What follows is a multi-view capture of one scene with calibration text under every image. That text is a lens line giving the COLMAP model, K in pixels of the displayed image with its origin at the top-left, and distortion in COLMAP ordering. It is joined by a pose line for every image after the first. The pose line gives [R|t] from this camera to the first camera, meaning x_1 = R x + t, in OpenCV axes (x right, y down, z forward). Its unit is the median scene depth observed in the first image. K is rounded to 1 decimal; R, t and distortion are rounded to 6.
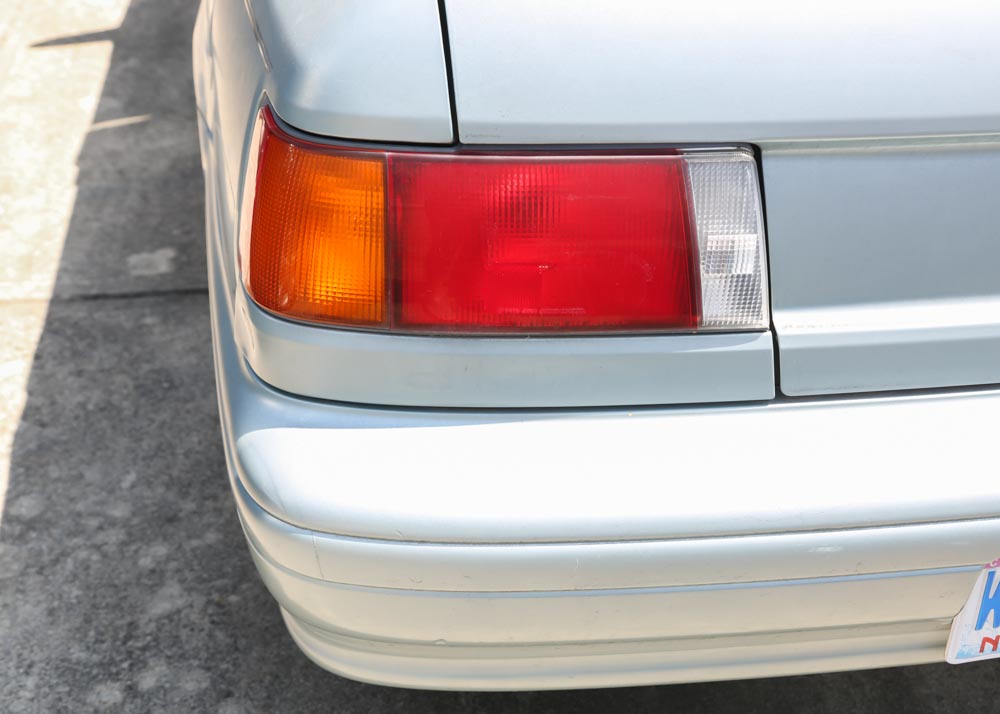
lens RADIAL K [[1221.8, 0, 534.8], [0, 1221.8, 368.2], [0, 0, 1]] dist [0.032124, 0.049095]
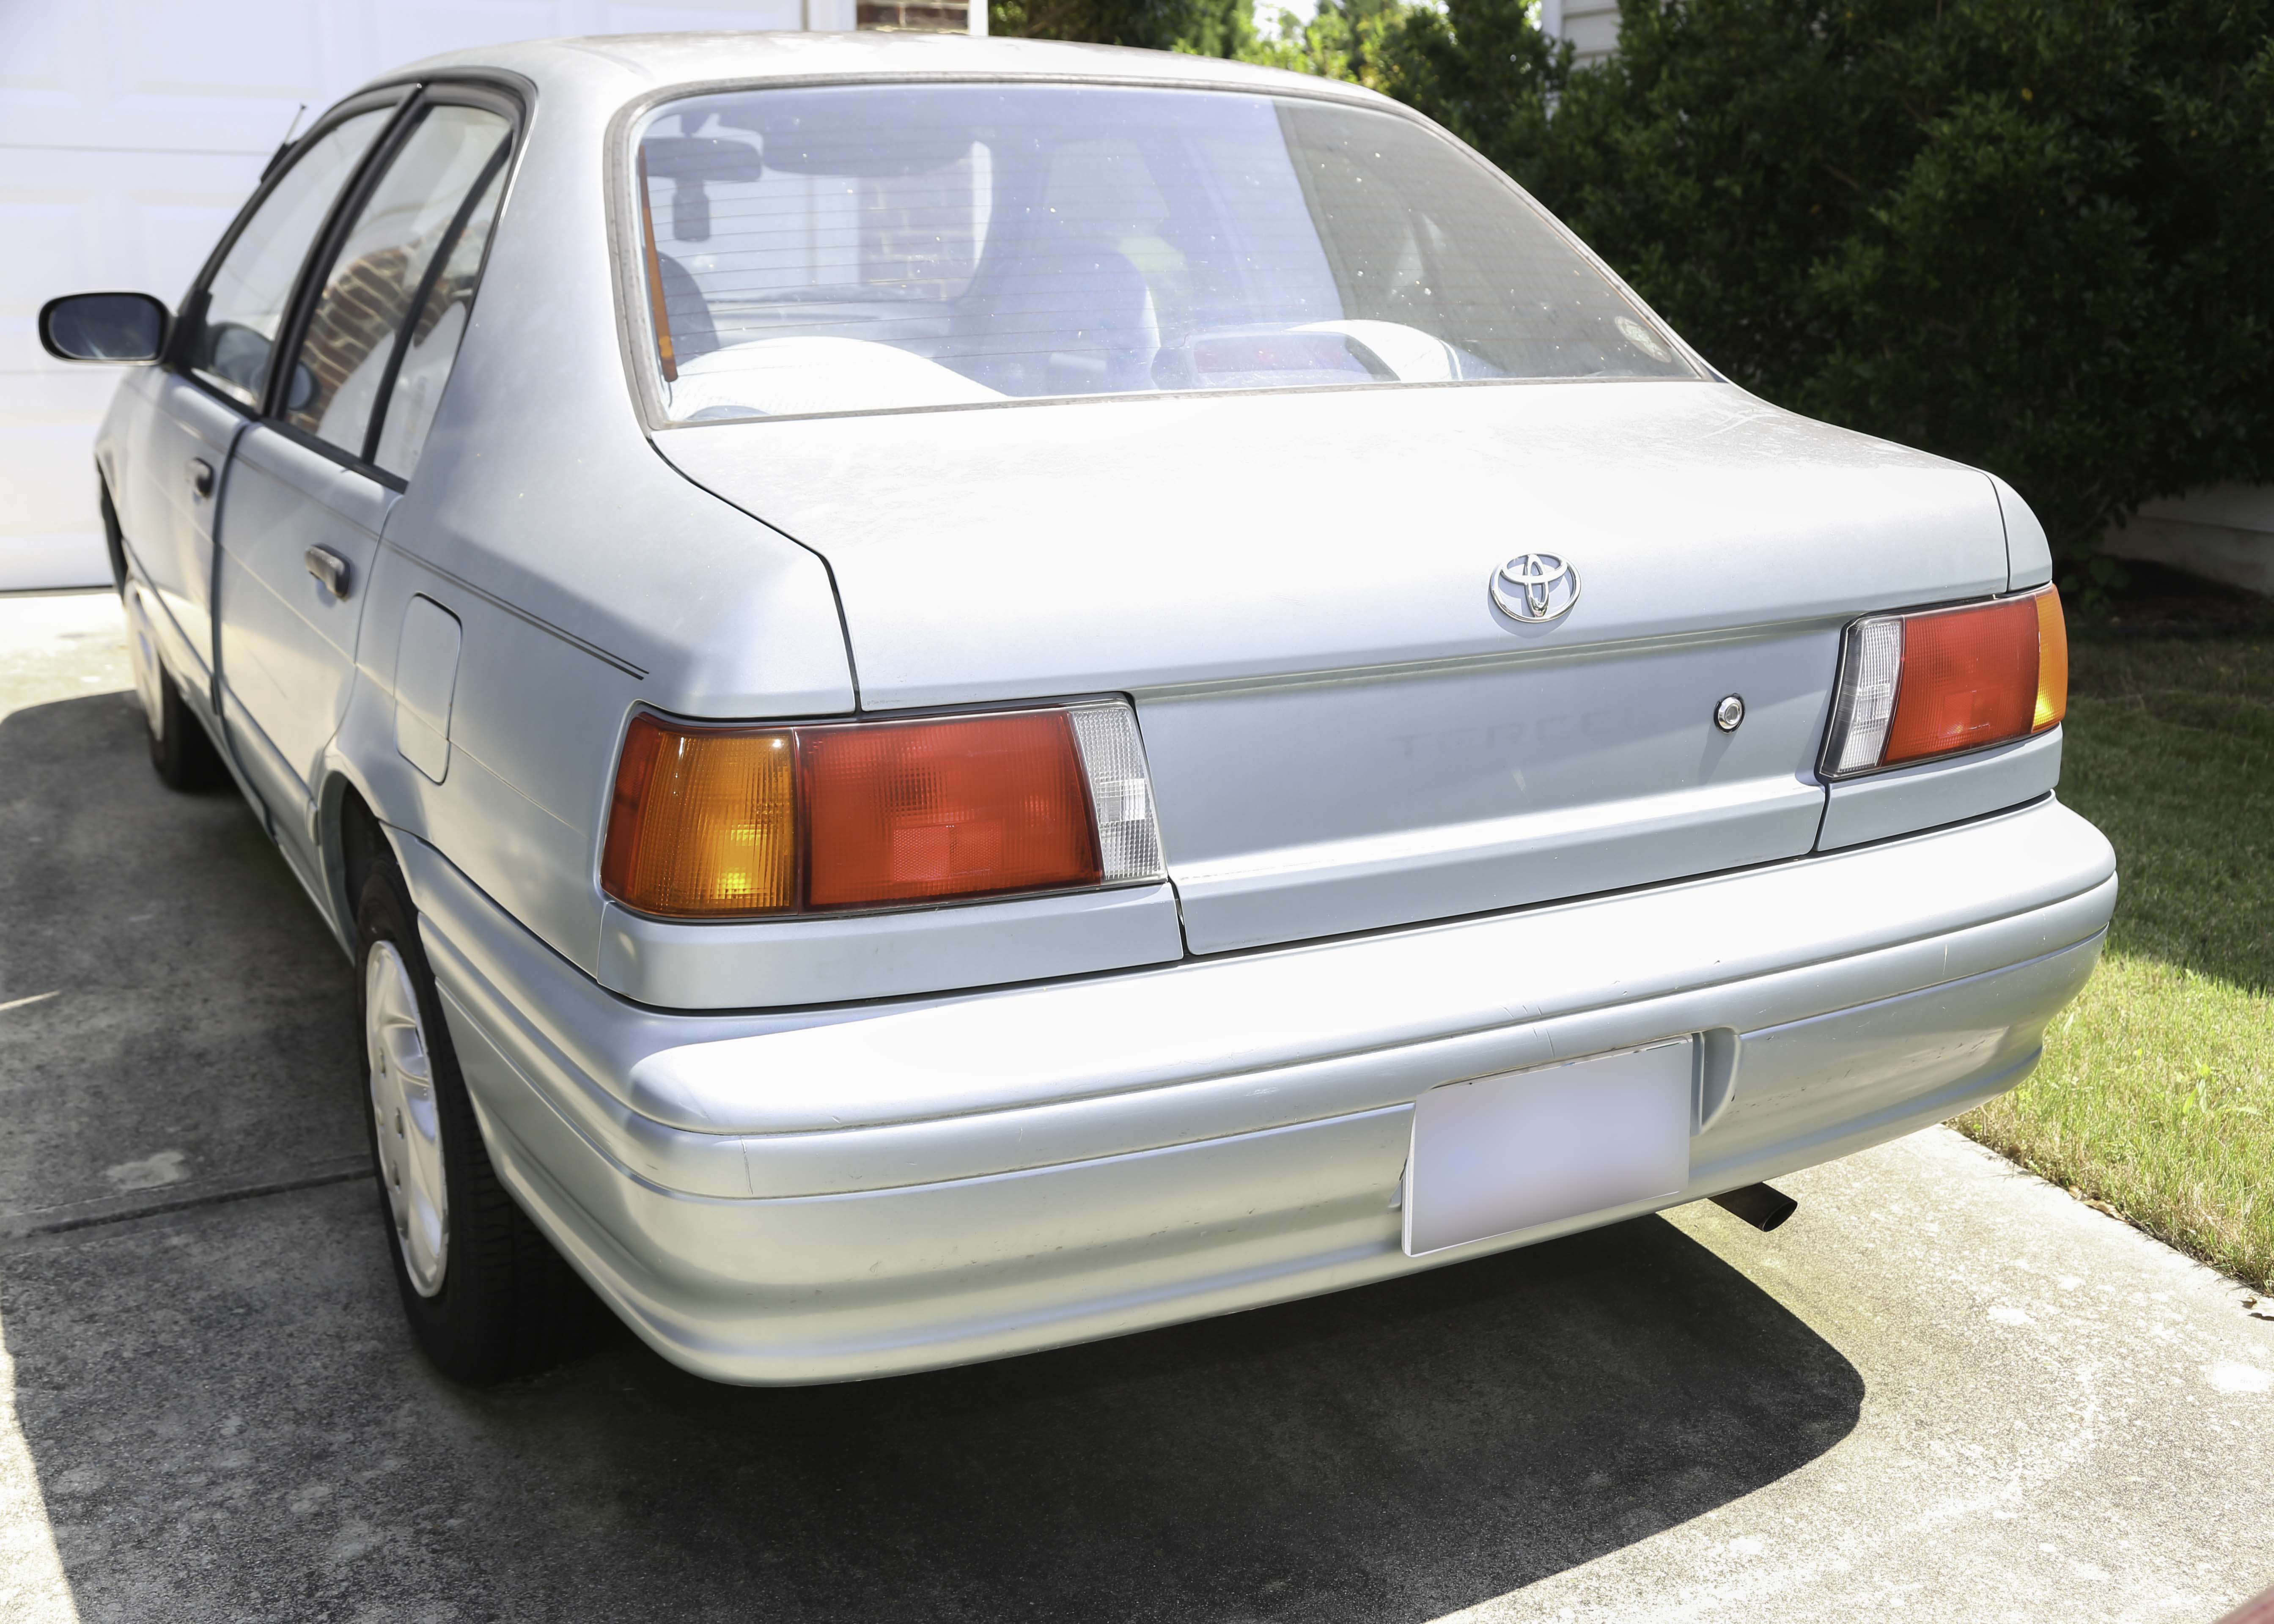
lens RADIAL K [[2388.7, 0, 1260.3], [0, 2388.7, 813.1], [0, 0, 1]] dist [-0.006310, 0.021535]
pose [[0.945647, -0.100480, 0.309281, -0.165618], [0.189489, 0.943181, -0.272952, 0.227683], [-0.264282, 0.316722, 0.910957, -0.405835]]
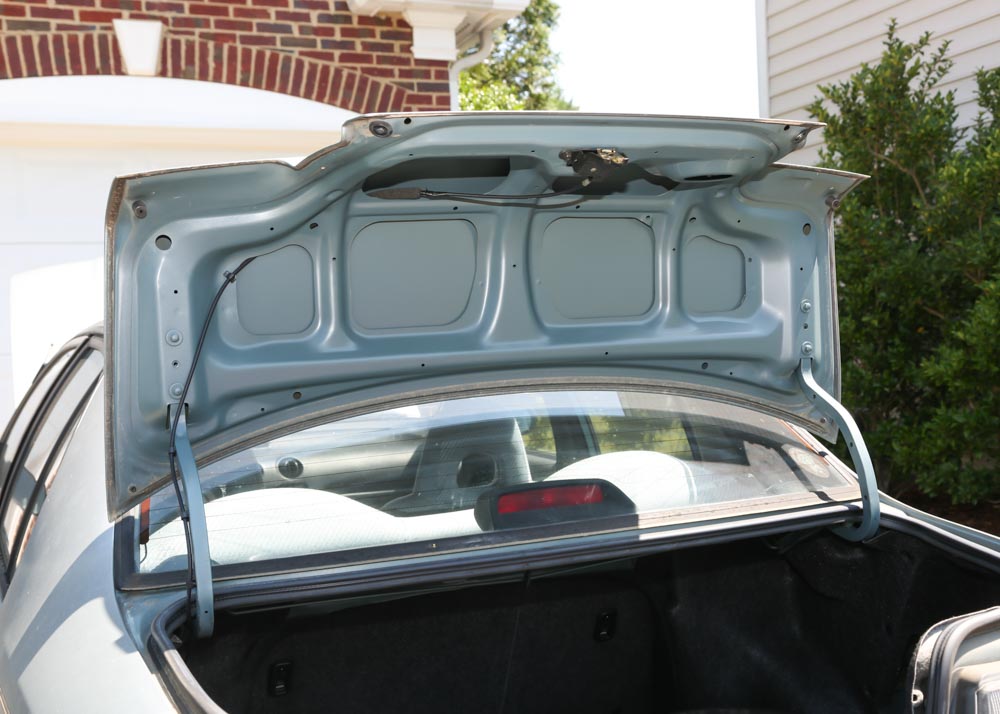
lens RADIAL K [[1196.7, 0, 500.0], [0, 1196.7, 357.0], [0, 0, 1]] dist [0.061253, 0.019623]
pose [[0.973923, -0.078939, 0.212702, 0.008276], [0.177976, 0.847254, -0.500485, 0.042916], [-0.140705, 0.525290, 0.839210, -0.201055]]
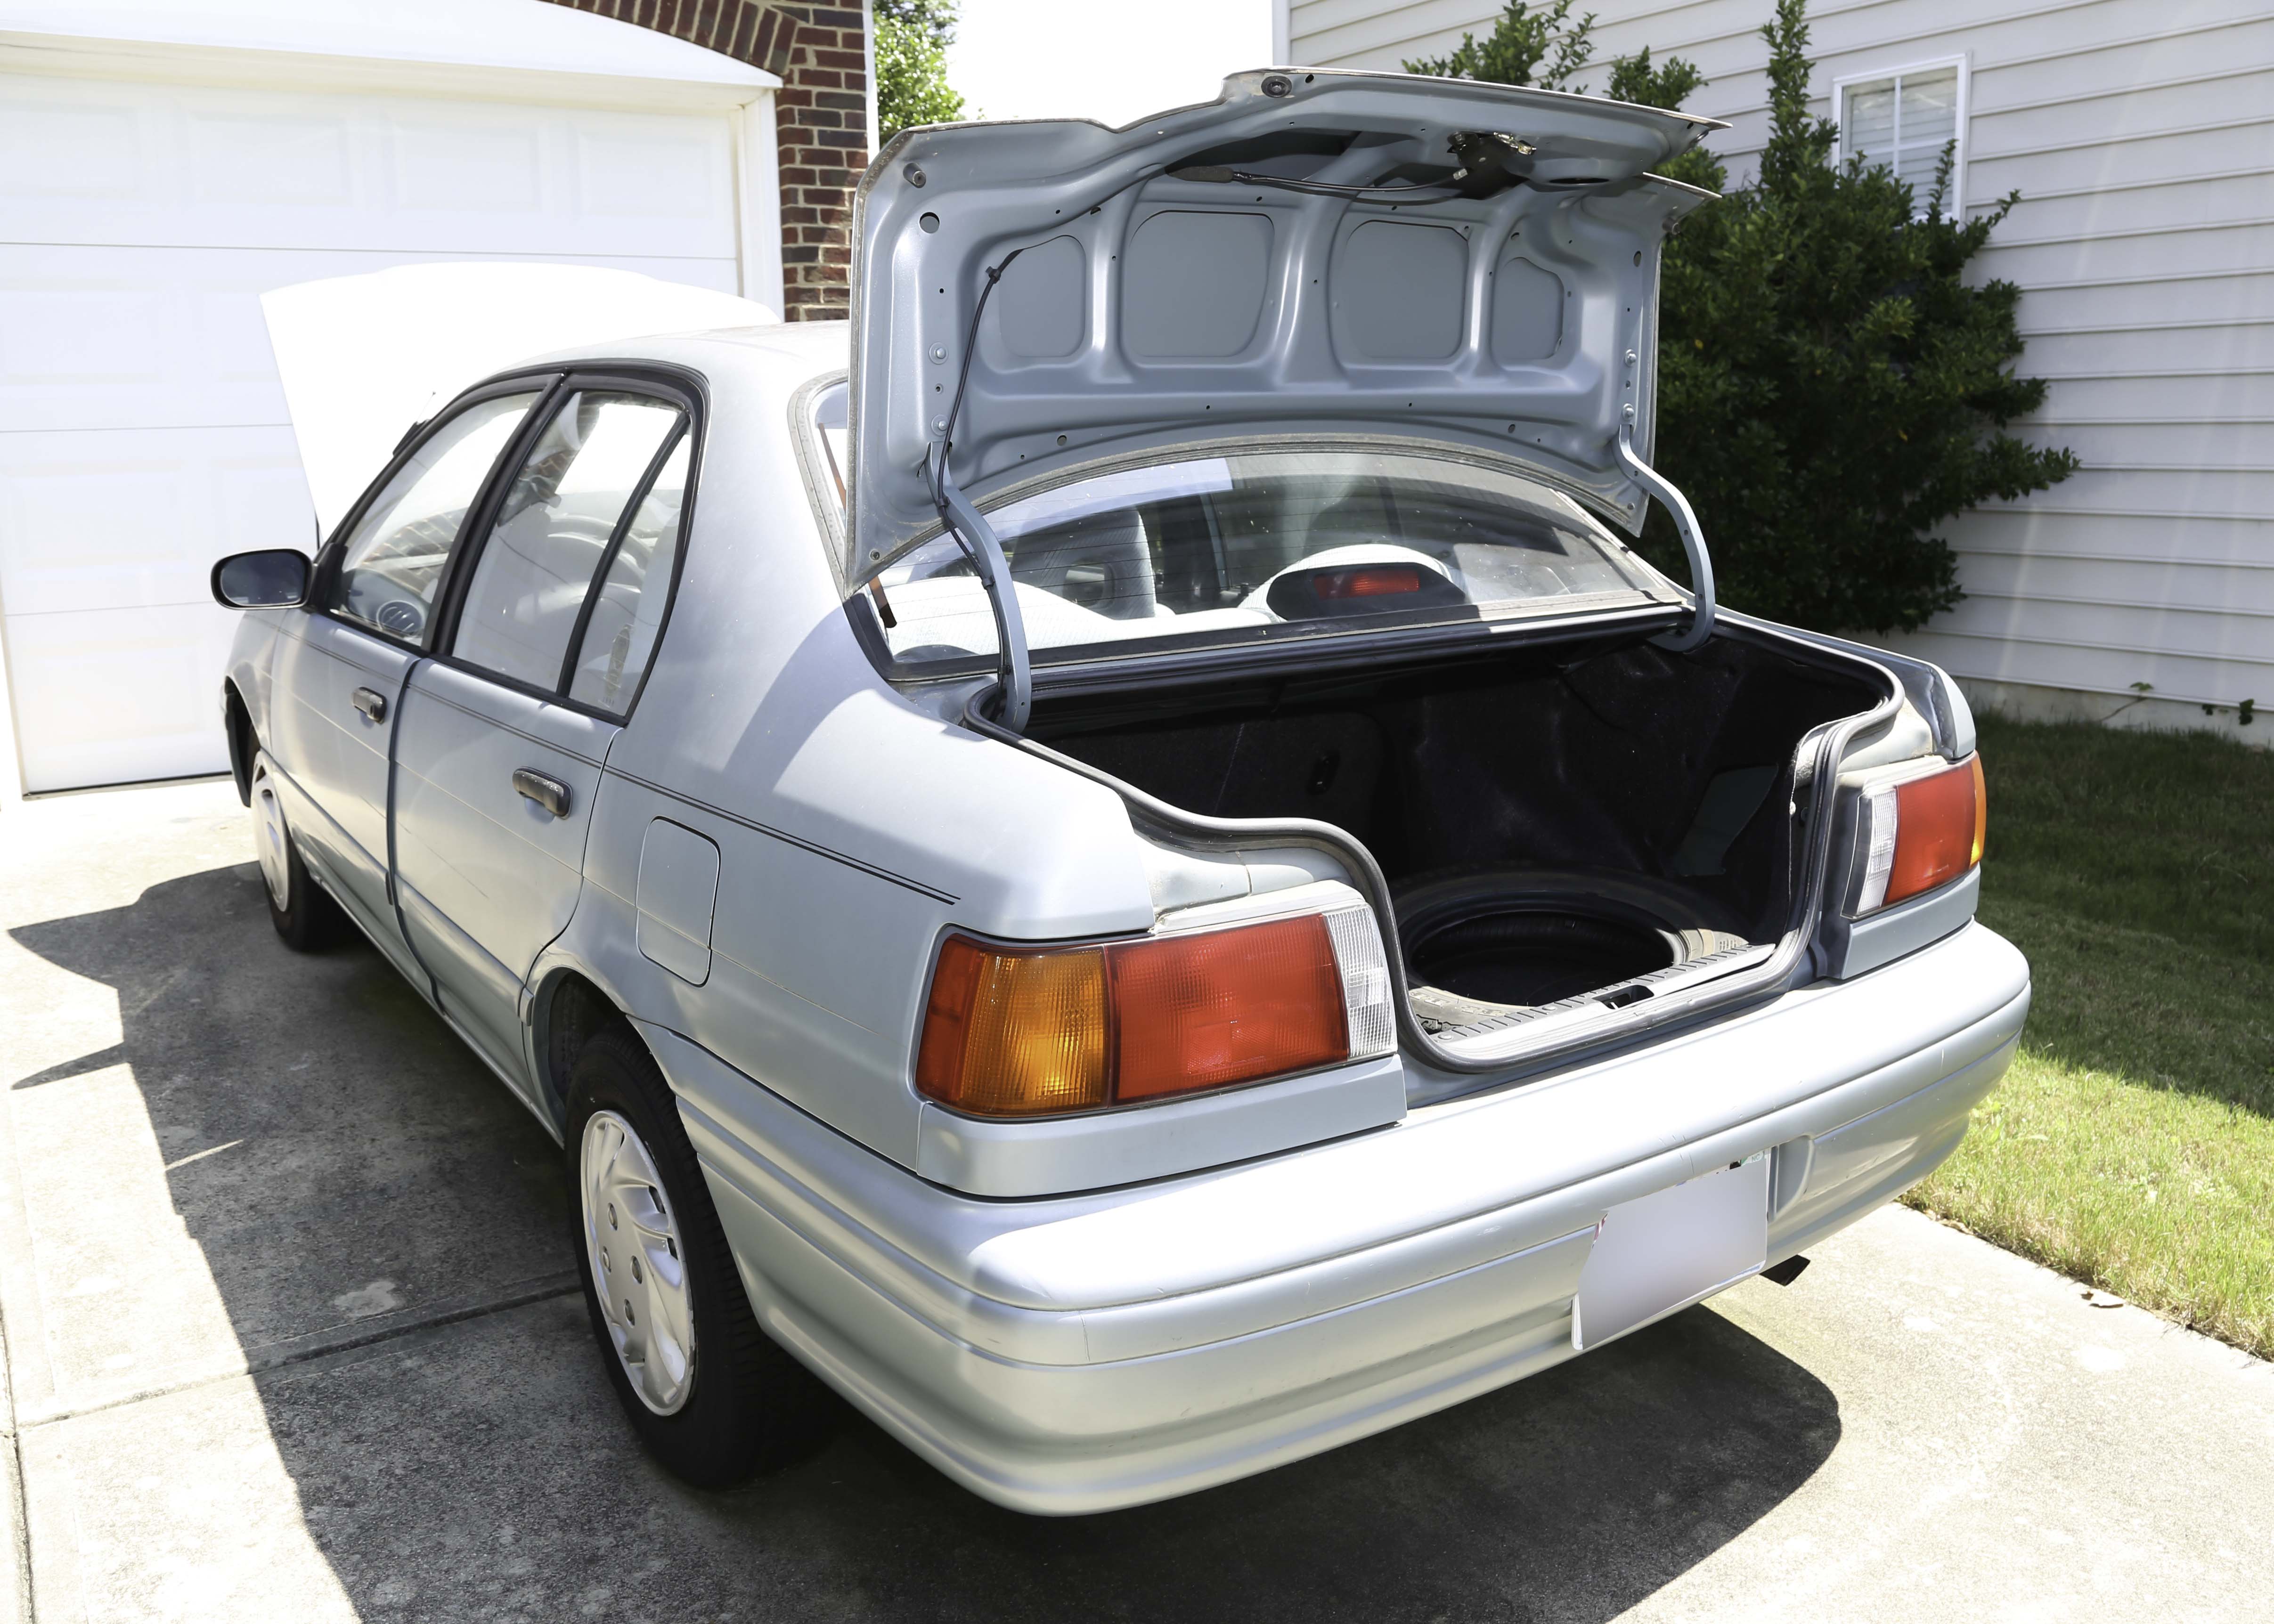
lens RADIAL K [[1853.4, 0, 1190.1], [0, 1853.4, 839.8], [0, 0, 1]] dist [-0.105023, 0.002910]
pose [[0.907953, -0.132291, 0.397643, -0.320434], [0.256498, 0.925802, -0.277668, 0.106487], [-0.331405, 0.354104, 0.874517, -0.265023]]
